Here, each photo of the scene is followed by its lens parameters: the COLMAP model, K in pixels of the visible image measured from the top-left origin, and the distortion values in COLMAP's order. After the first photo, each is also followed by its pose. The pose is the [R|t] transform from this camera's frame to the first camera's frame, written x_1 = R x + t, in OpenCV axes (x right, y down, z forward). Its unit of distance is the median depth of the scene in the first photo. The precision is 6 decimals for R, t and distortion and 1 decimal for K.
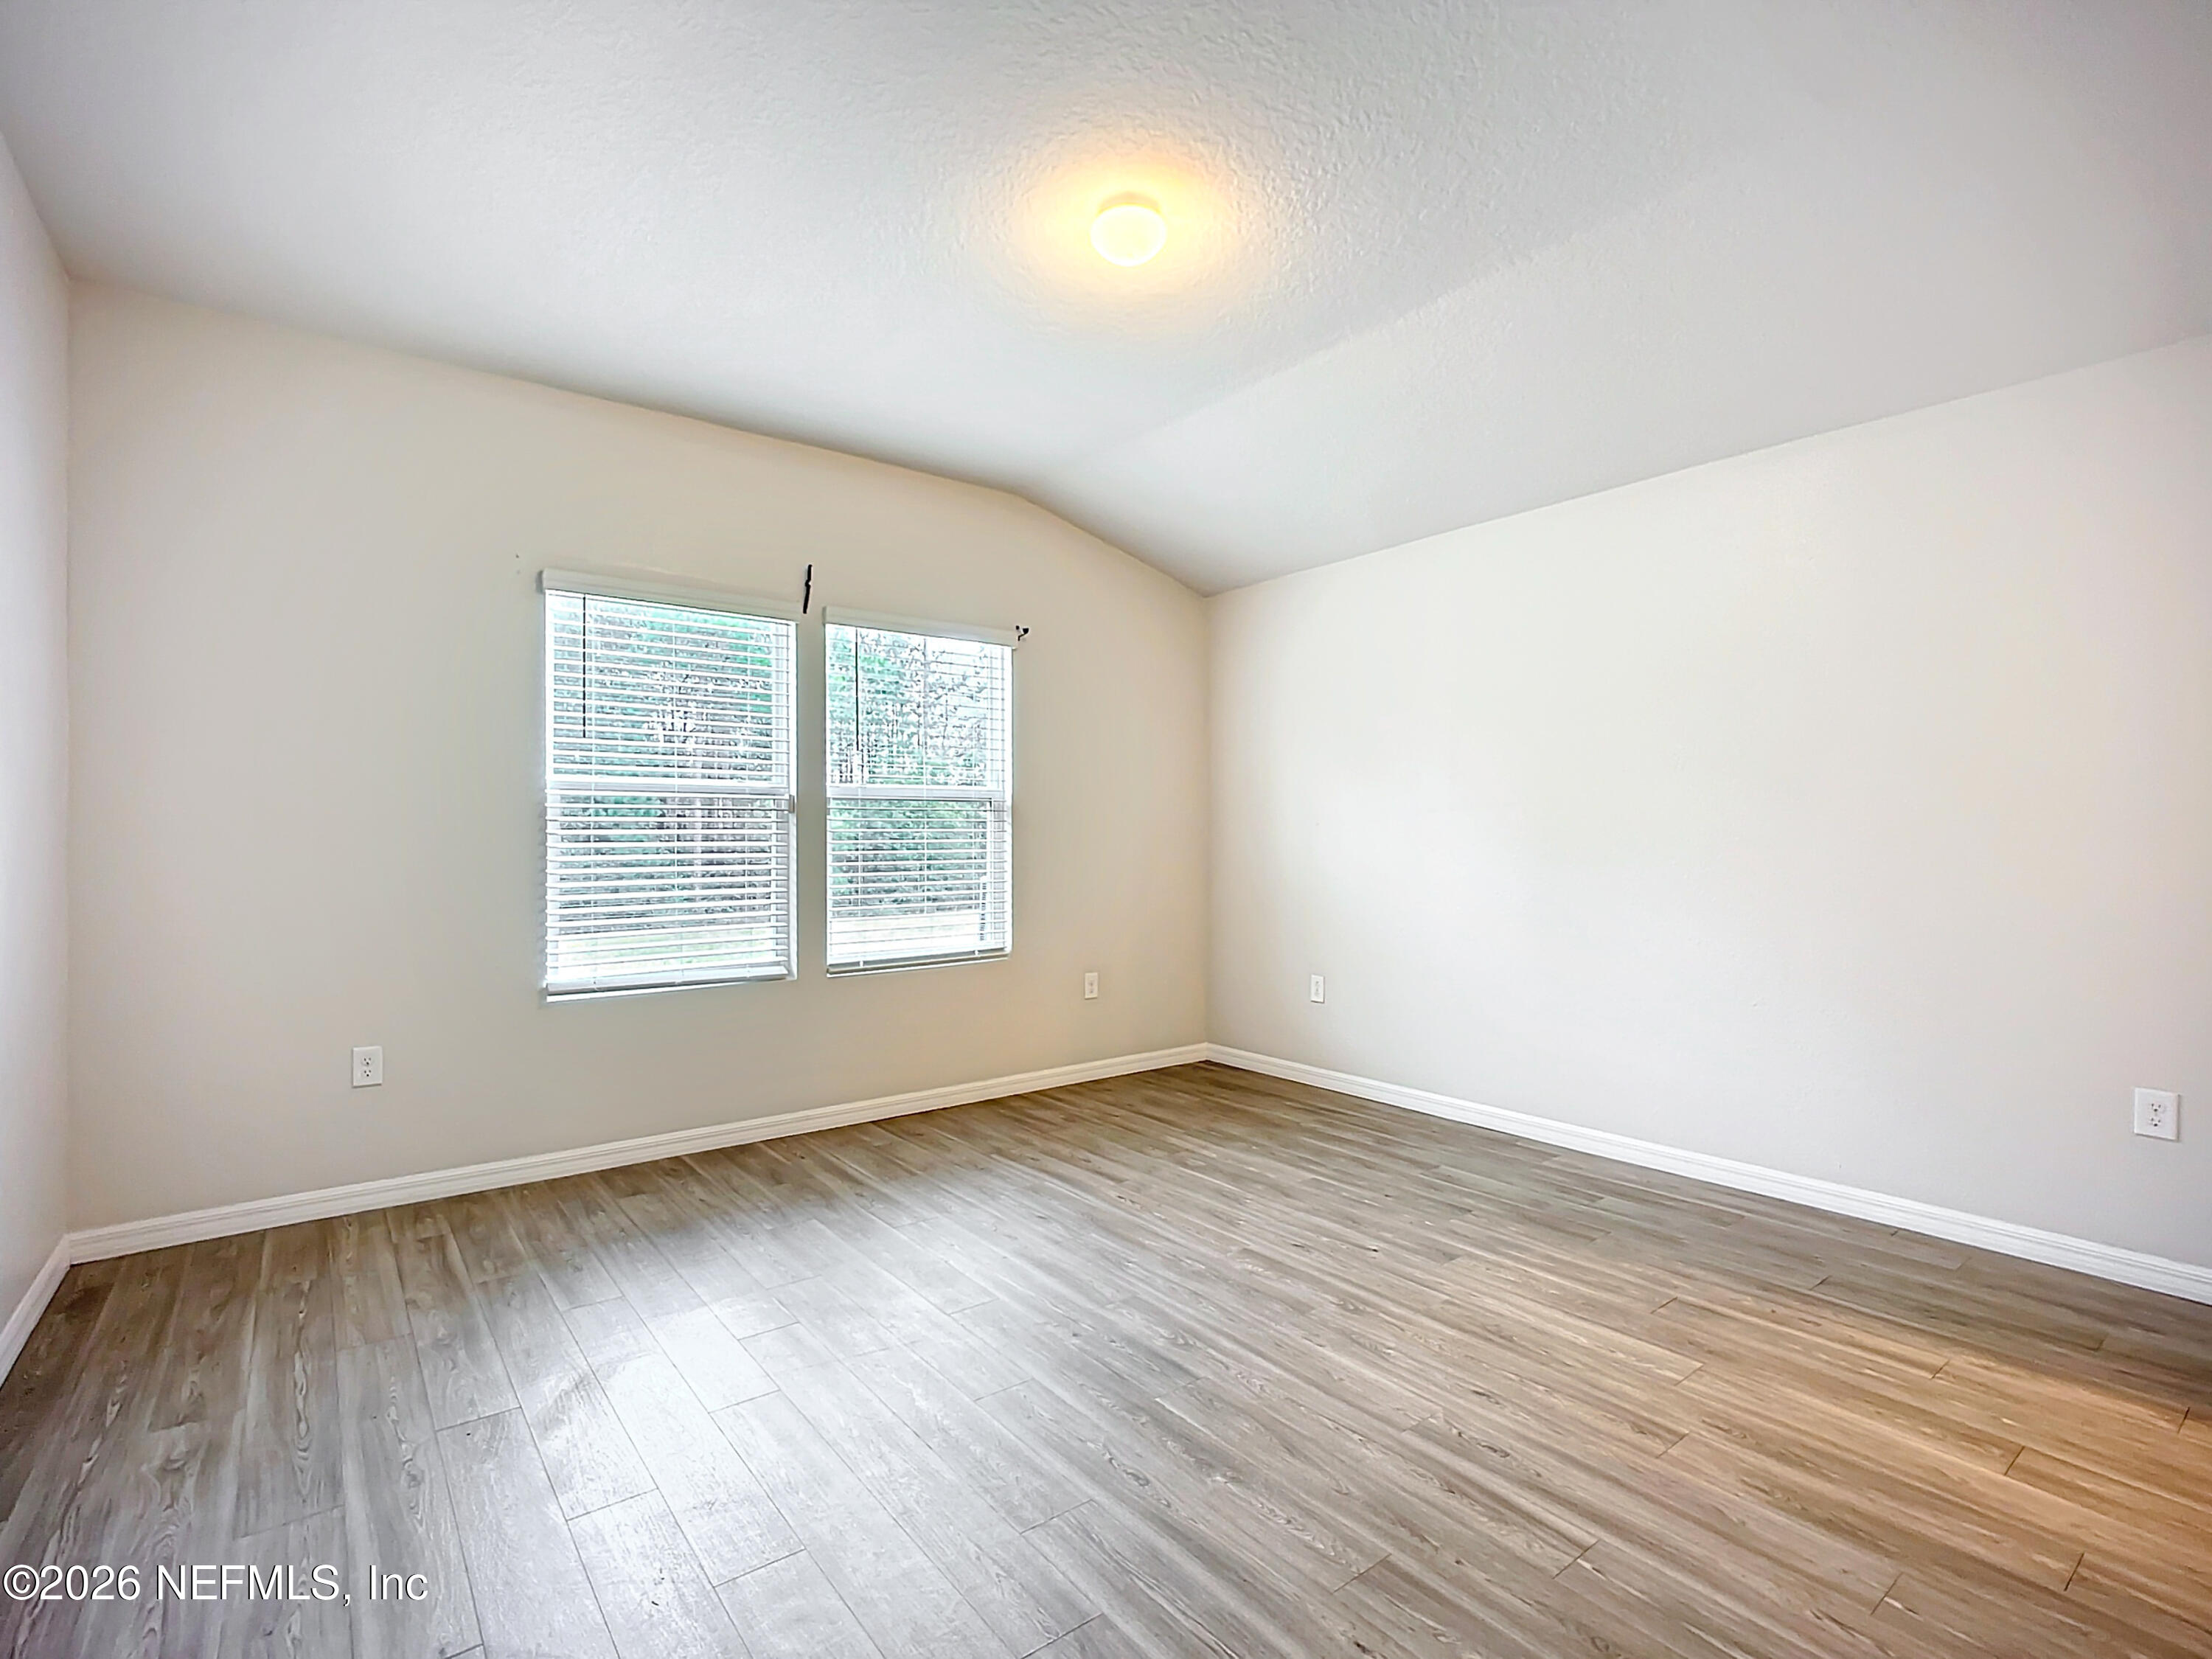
lens RADIAL K [[1064.0, 0, 1119.3], [0, 1064.0, 837.5], [0, 0, 1]] dist [-0.025101, 0.000506]
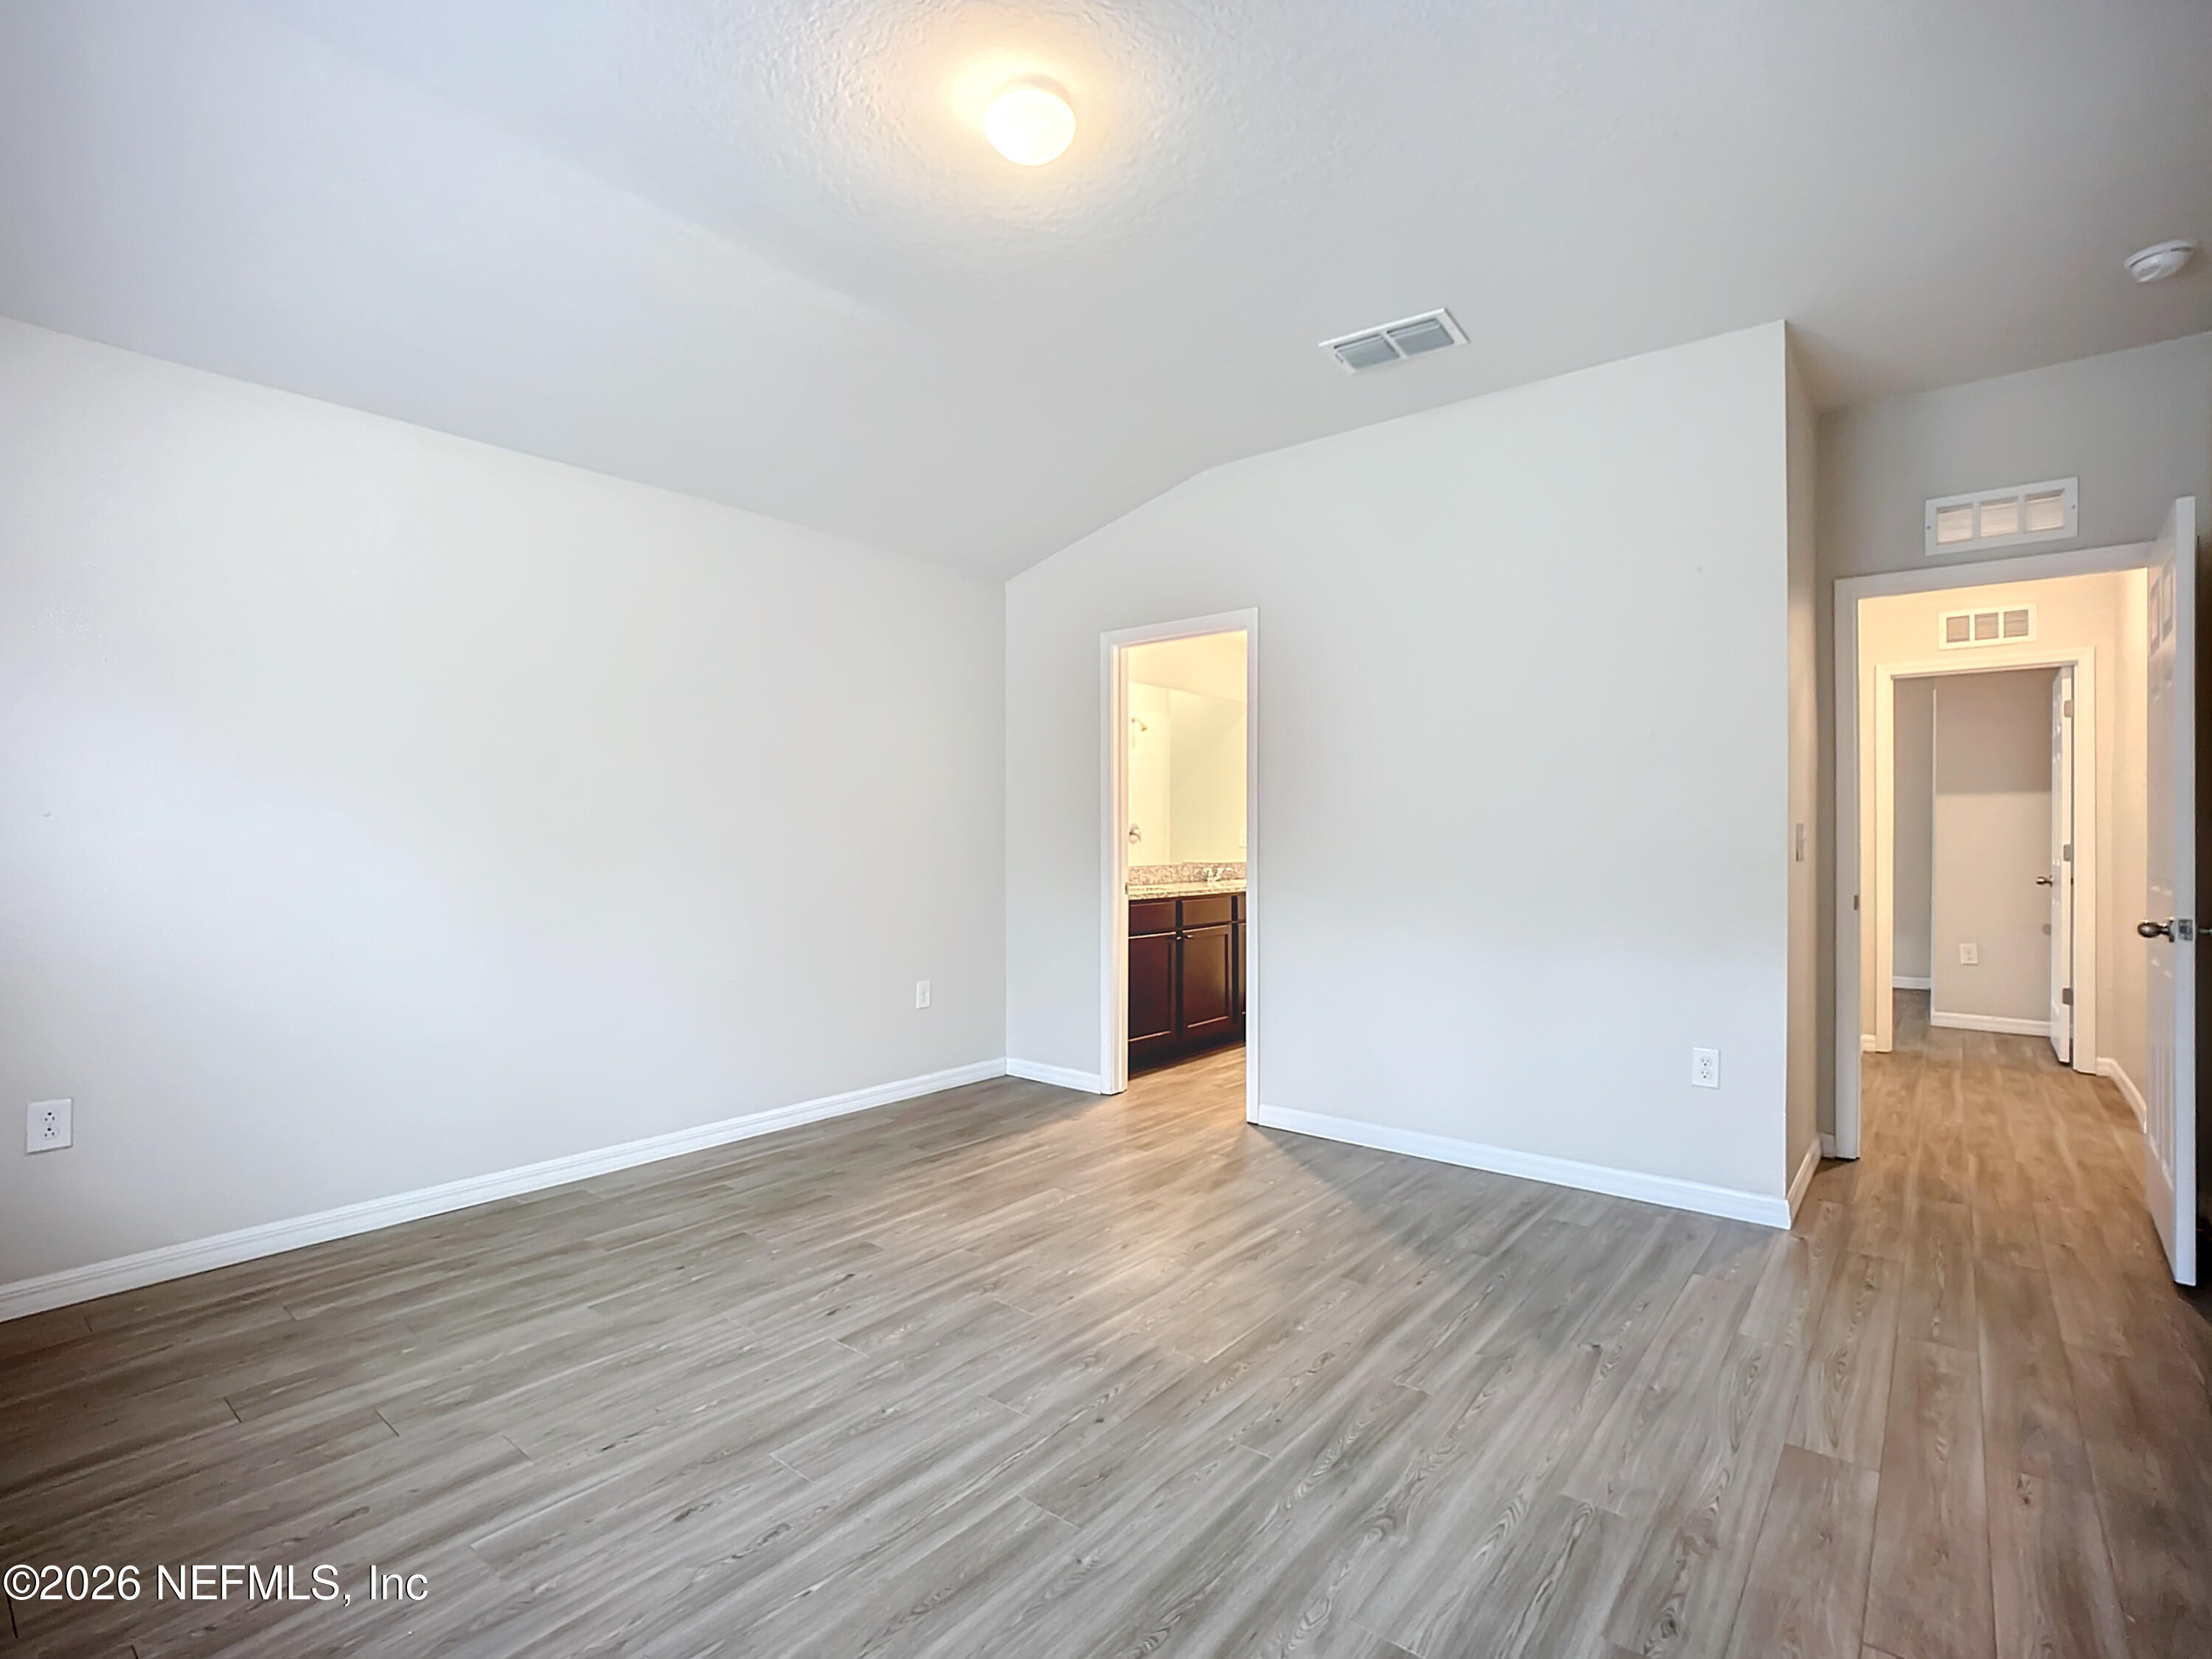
lens RADIAL K [[1064.0, 0, 1101.2], [0, 1064.0, 831.5], [0, 0, 1]] dist [-0.025101, 0.000506]
pose [[-0.229276, 0.005935, 0.973343, -0.683869], [0.006729, 0.999967, -0.004512, 0.002700], [-0.973338, 0.005515, -0.229308, 0.941099]]
